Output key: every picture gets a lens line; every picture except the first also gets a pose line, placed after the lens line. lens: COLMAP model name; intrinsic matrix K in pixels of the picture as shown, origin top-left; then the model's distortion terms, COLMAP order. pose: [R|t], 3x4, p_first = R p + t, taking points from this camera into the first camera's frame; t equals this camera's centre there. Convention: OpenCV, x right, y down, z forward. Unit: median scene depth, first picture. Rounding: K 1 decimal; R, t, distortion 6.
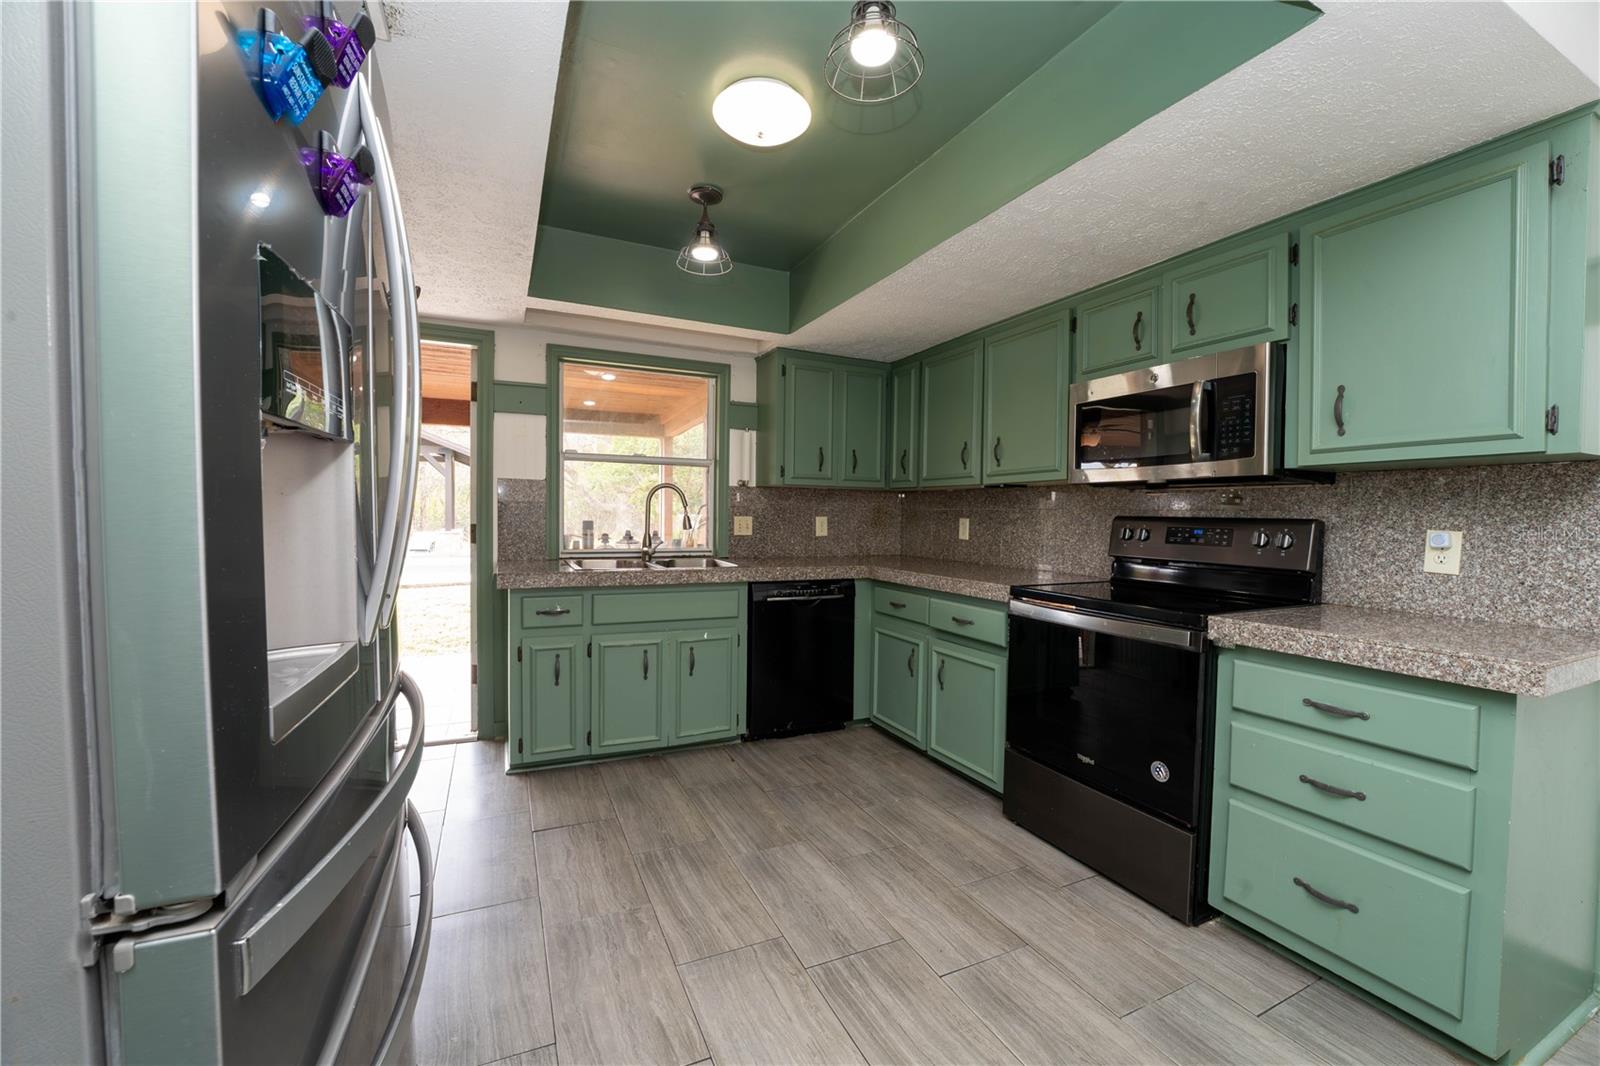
lens RADIAL K [[635.8, 0, 792.9], [0, 635.8, 528.4], [0, 0, 1]] dist [-0.024520, -0.000105]
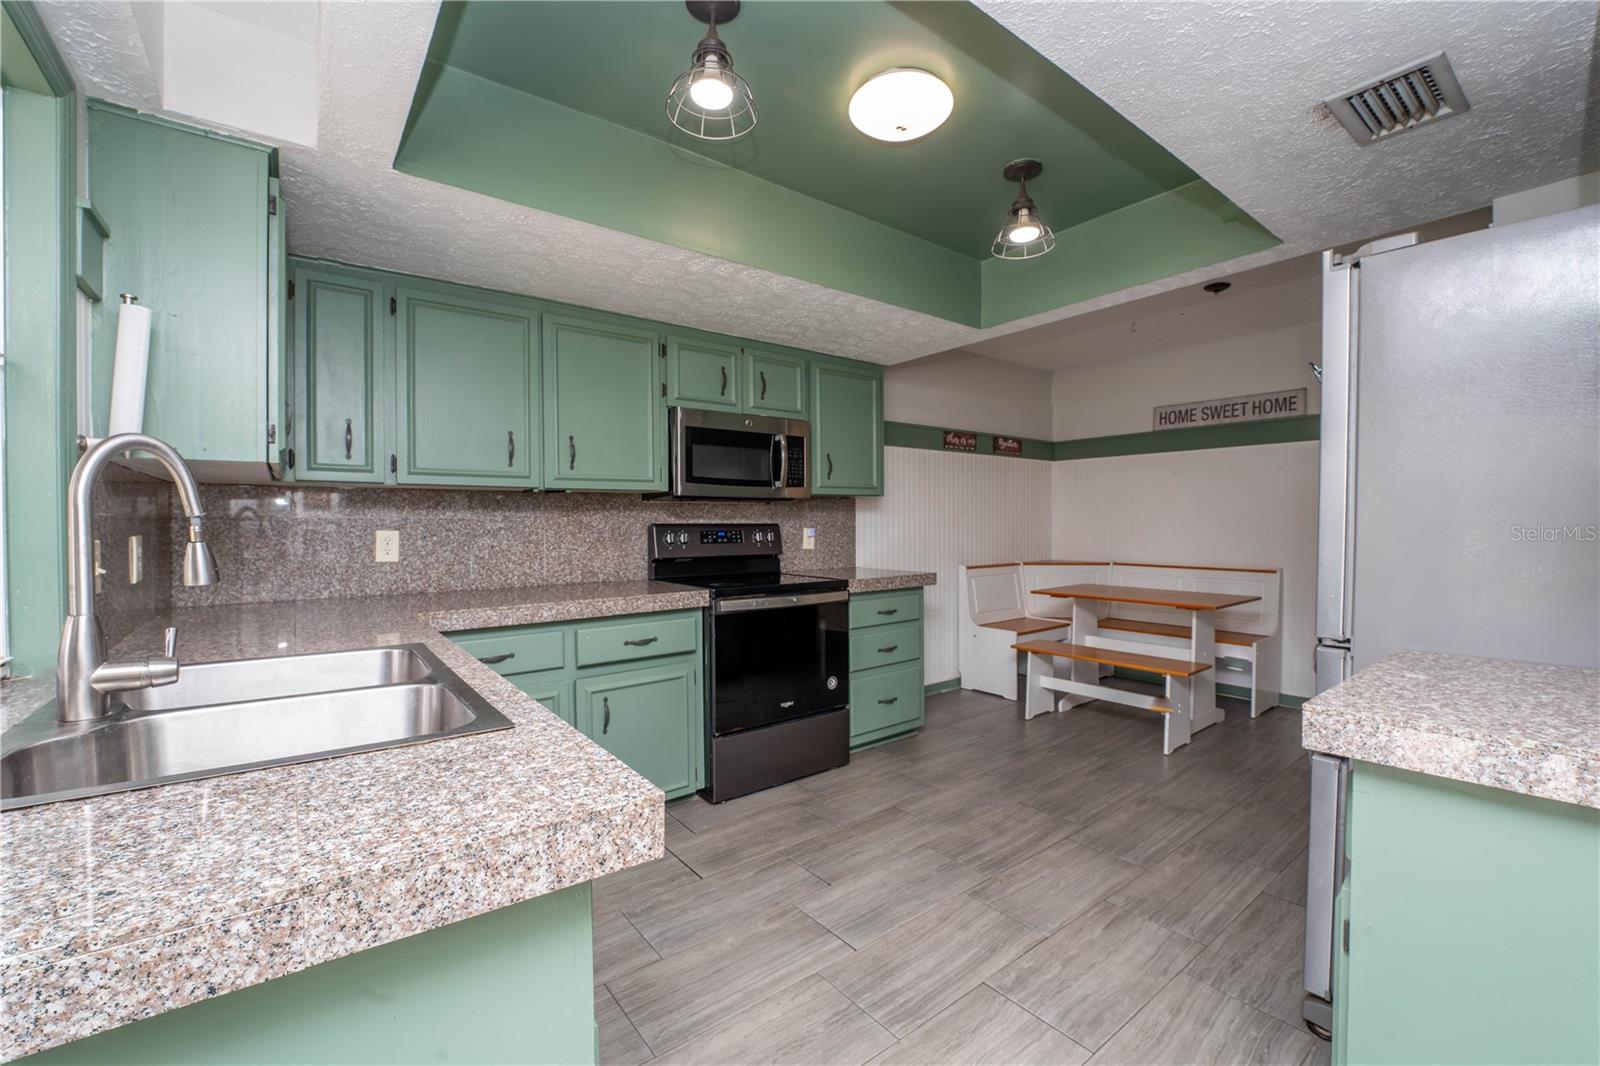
lens RADIAL K [[648.1, 0, 819.4], [0, 648.1, 529.8], [0, 0, 1]] dist [-0.031152, 0.003779]
pose [[-0.220619, -0.023747, 0.975071, -0.645321], [0.024409, 0.999256, 0.029858, -0.033408], [-0.975055, 0.030388, -0.219875, 0.889278]]
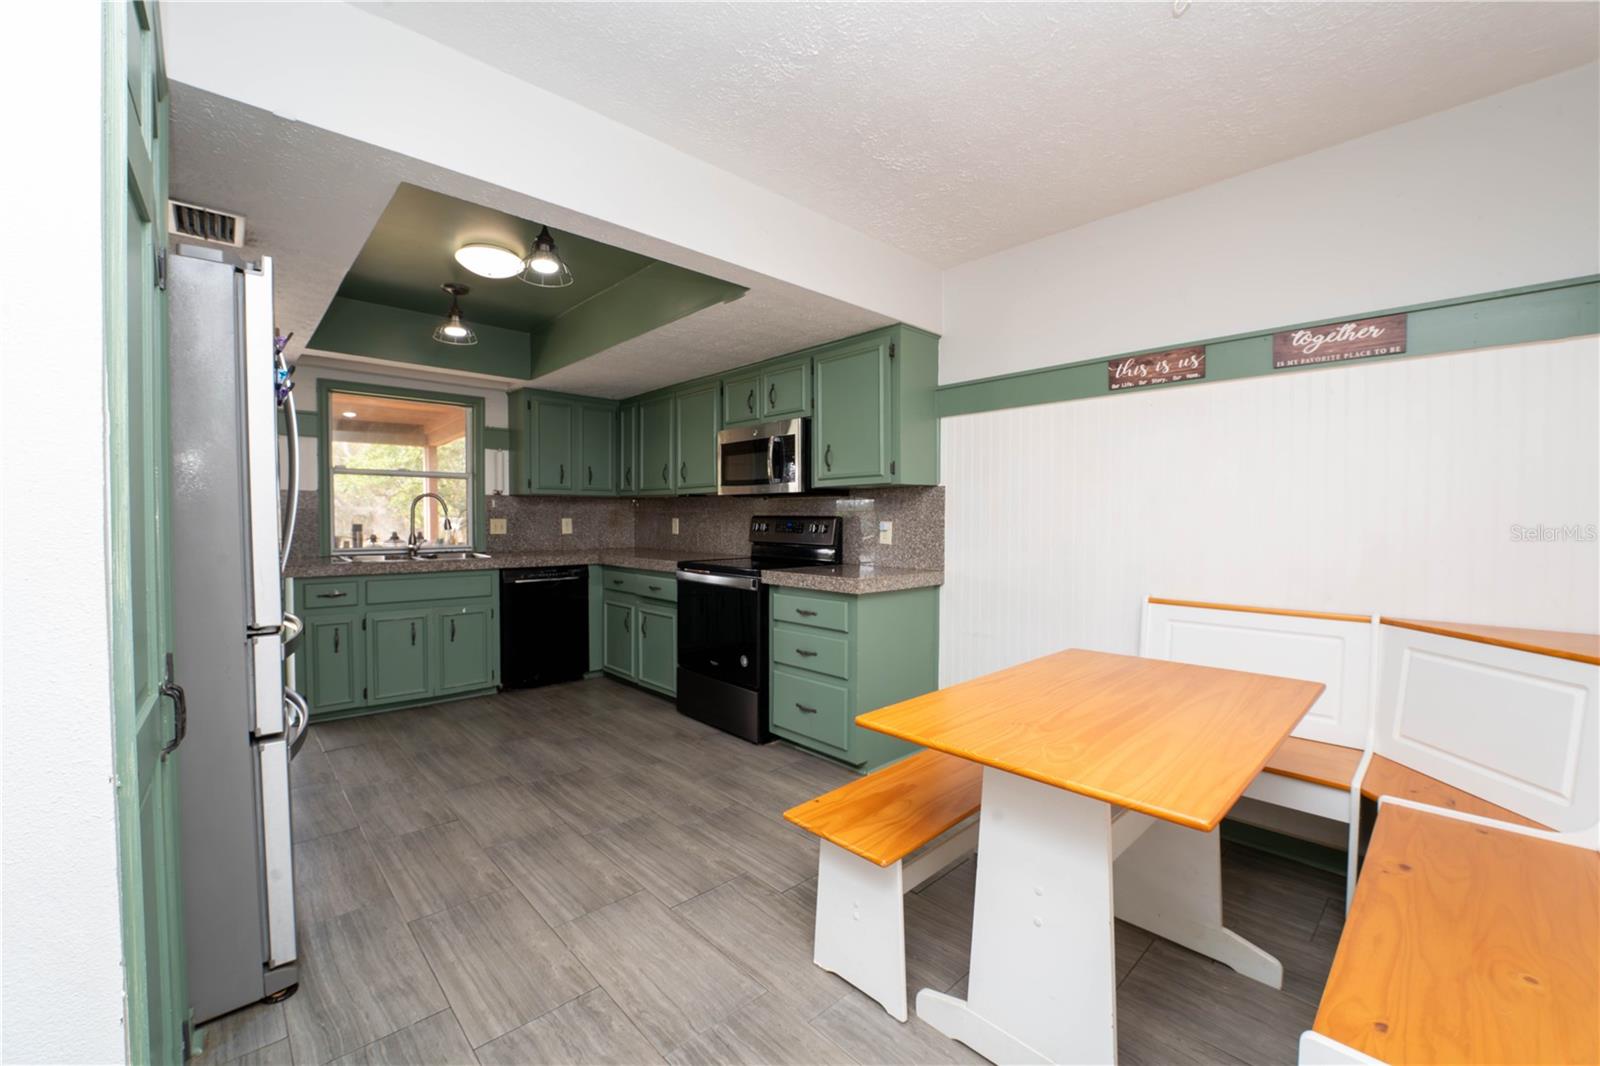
lens RADIAL K [[635.8, 0, 792.9], [0, 635.8, 528.4], [0, 0, 1]] dist [-0.024520, -0.000105]
pose [[0.949512, -0.017366, 0.313249, 0.105946], [0.017745, 0.999841, 0.001640, 0.010363], [-0.313227, 0.004002, 0.949670, -0.470087]]
